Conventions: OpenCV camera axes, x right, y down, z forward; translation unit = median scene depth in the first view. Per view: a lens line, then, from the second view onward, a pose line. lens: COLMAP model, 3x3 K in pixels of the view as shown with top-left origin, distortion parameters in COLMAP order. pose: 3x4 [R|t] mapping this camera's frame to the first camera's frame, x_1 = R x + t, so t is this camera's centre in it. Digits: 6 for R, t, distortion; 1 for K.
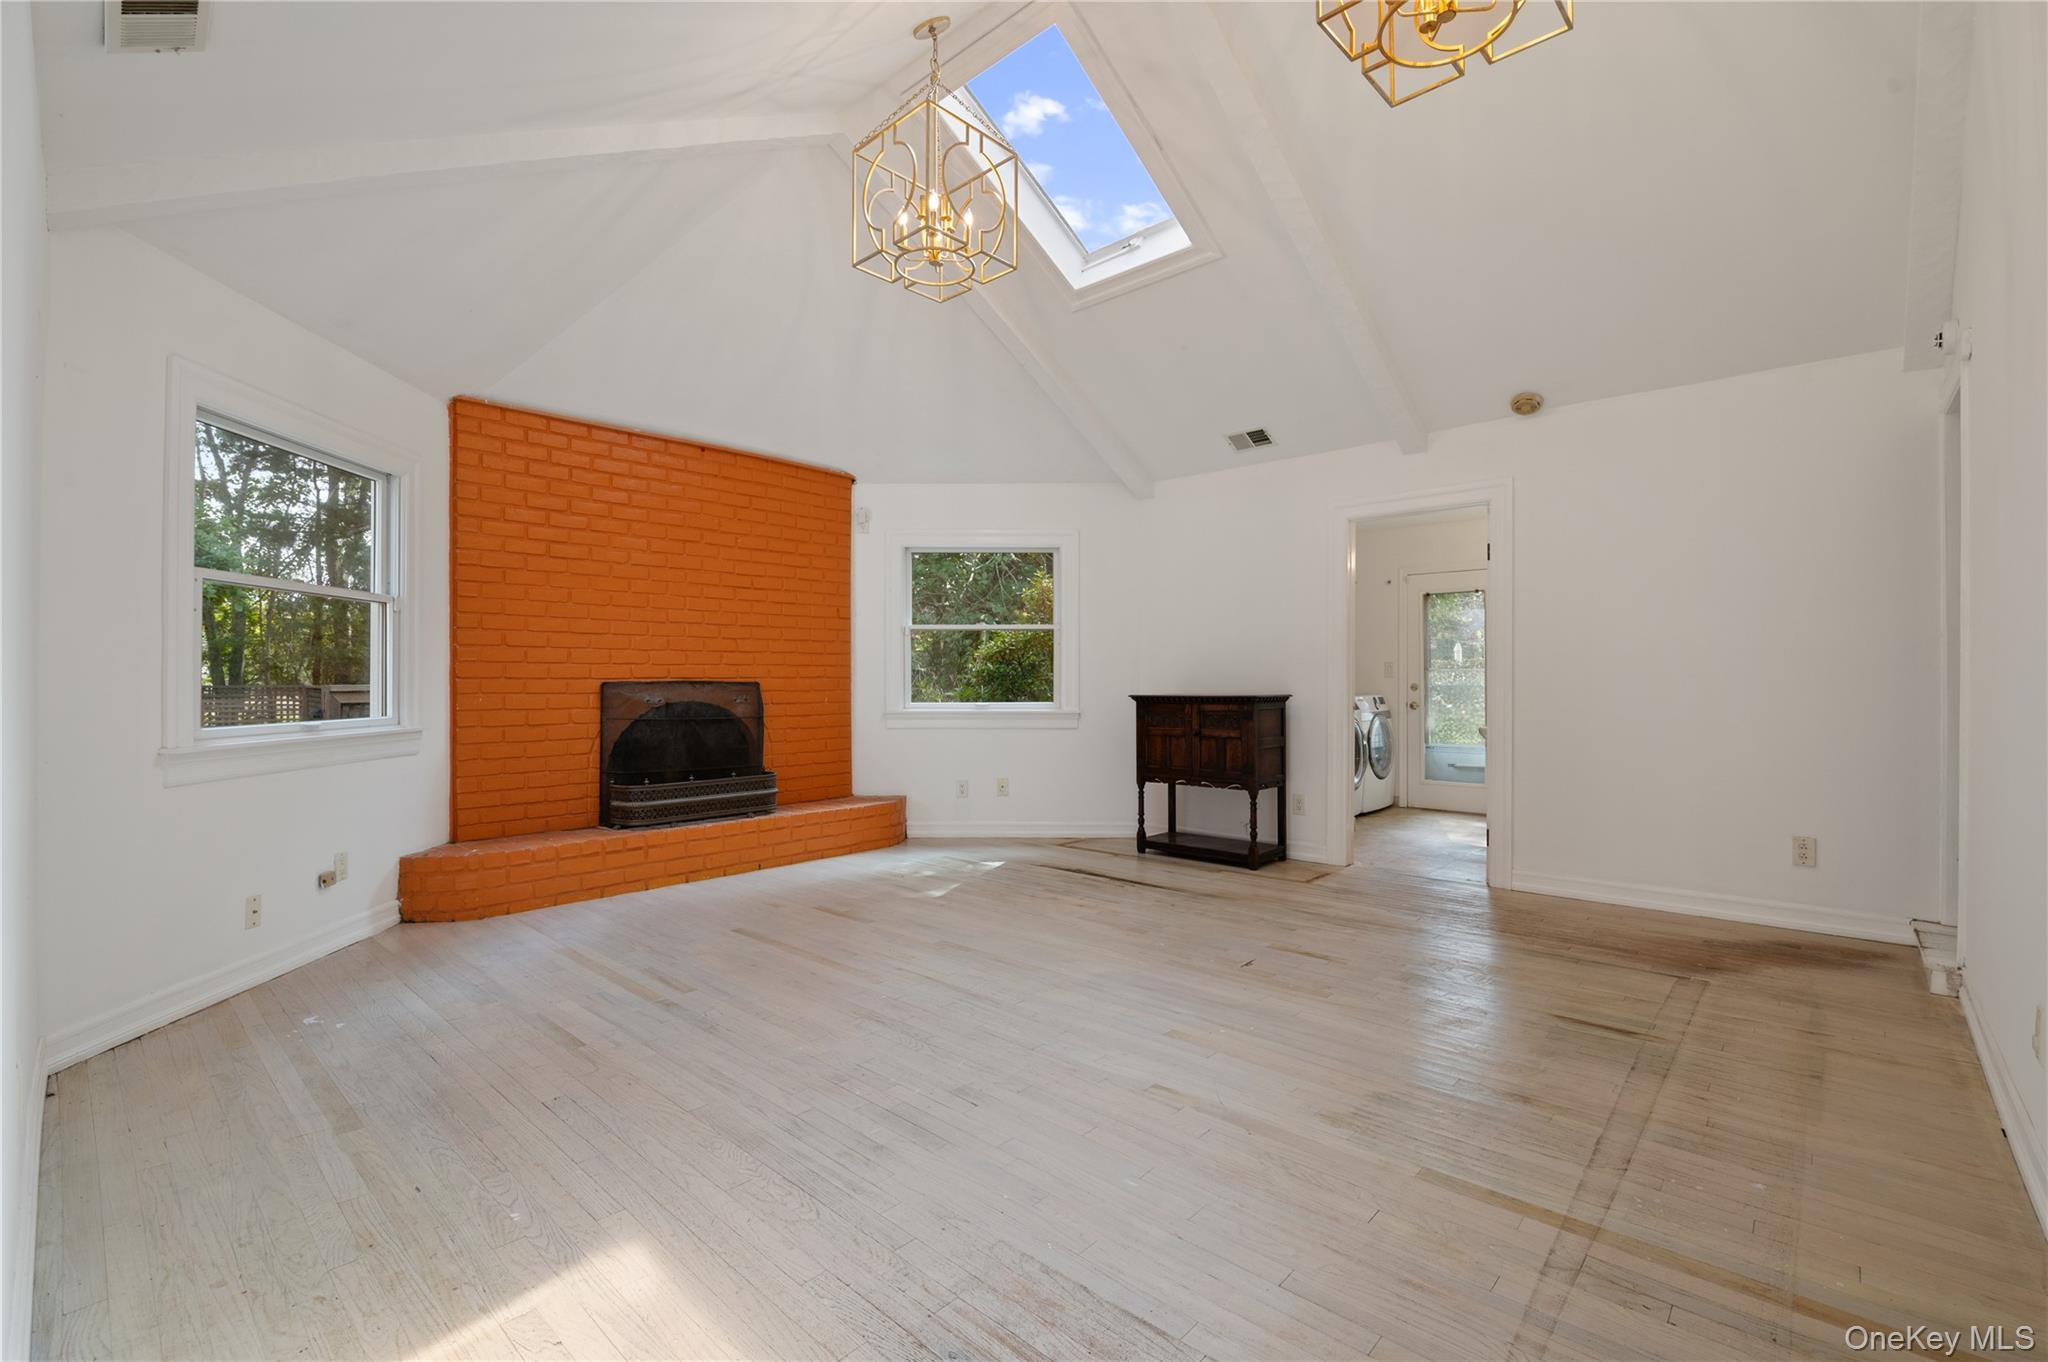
lens RADIAL K [[901.0, 0, 1024.0], [0, 901.0, 681.0], [0, 0, 1]] dist [-0.016064, -0.000068]
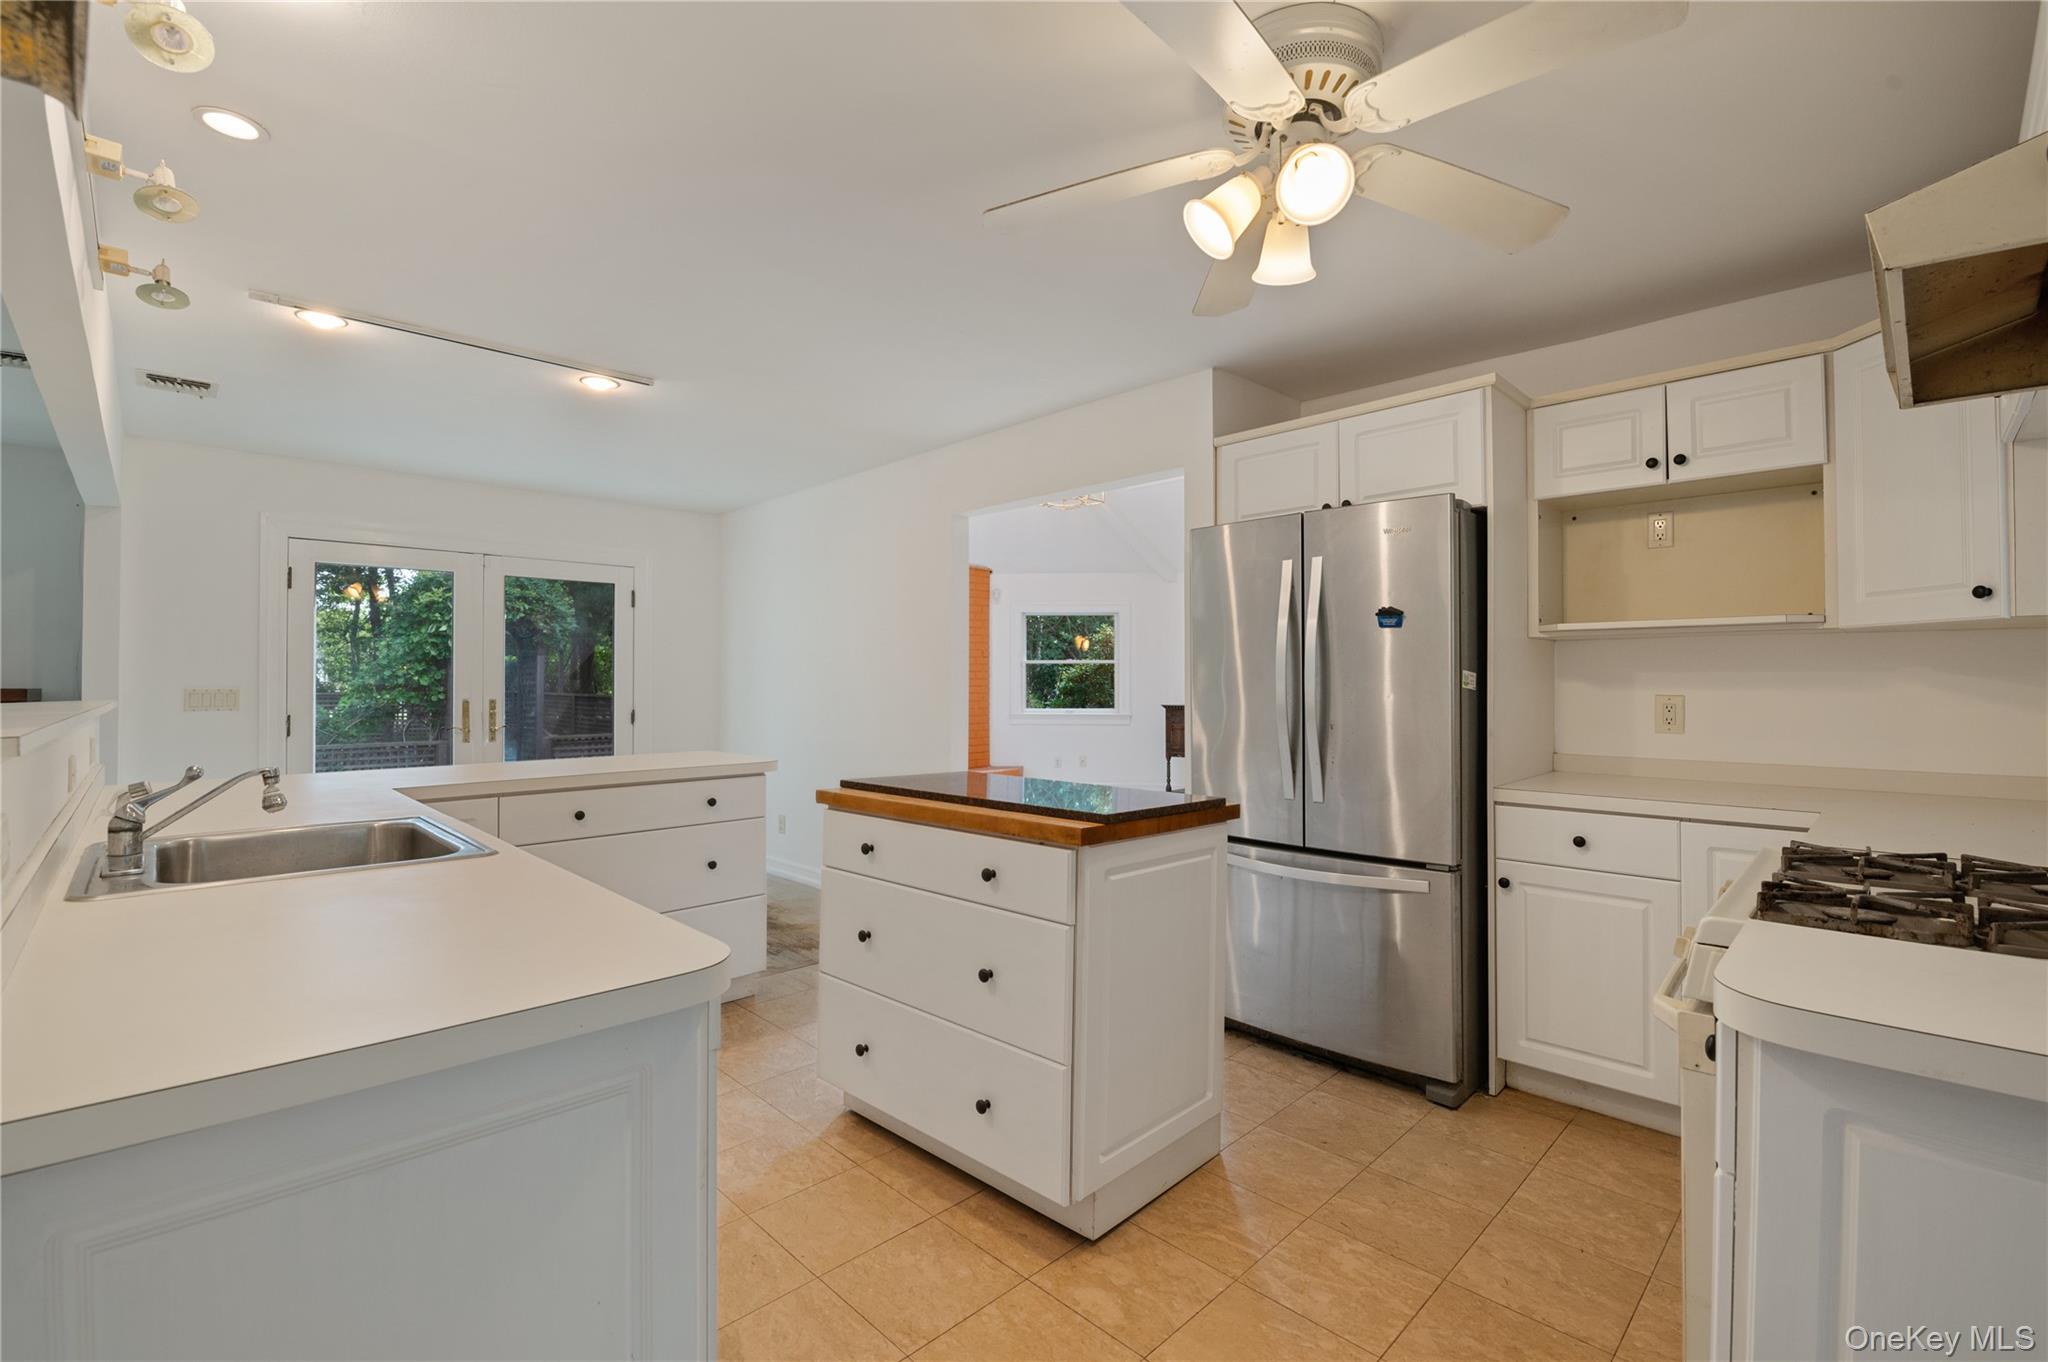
lens RADIAL K [[901.0, 0, 1024.0], [0, 901.0, 681.0], [0, 0, 1]] dist [-0.016064, -0.000068]
pose [[0.998266, -0.003760, -0.058739, -0.032550], [0.003324, 0.999966, -0.007512, -0.013263], [0.058766, 0.007303, 0.998245, -0.603183]]
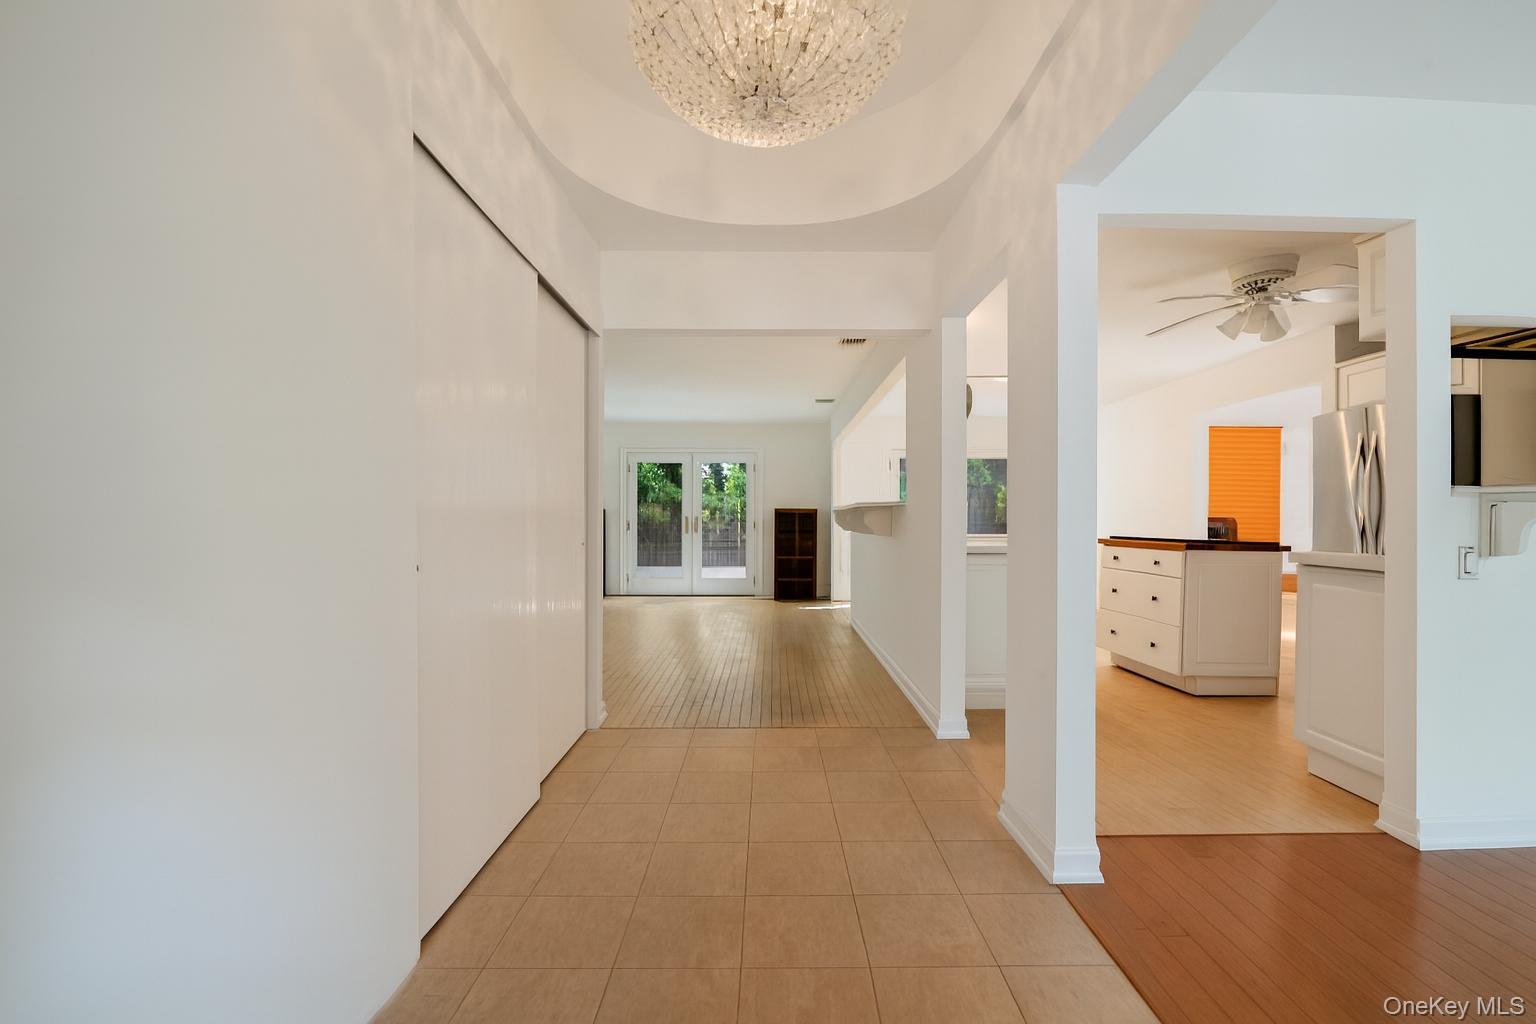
lens RADIAL K [[675.8, 0, 768.0], [0, 675.8, 512.0], [0, 0, 1]] dist [-0.016064, -0.000068]
pose [[0.677742, -0.010475, -0.735226, 0.158334], [-0.004705, 0.999816, -0.018582, 0.016330], [0.735285, 0.016053, 0.677568, -1.004129]]
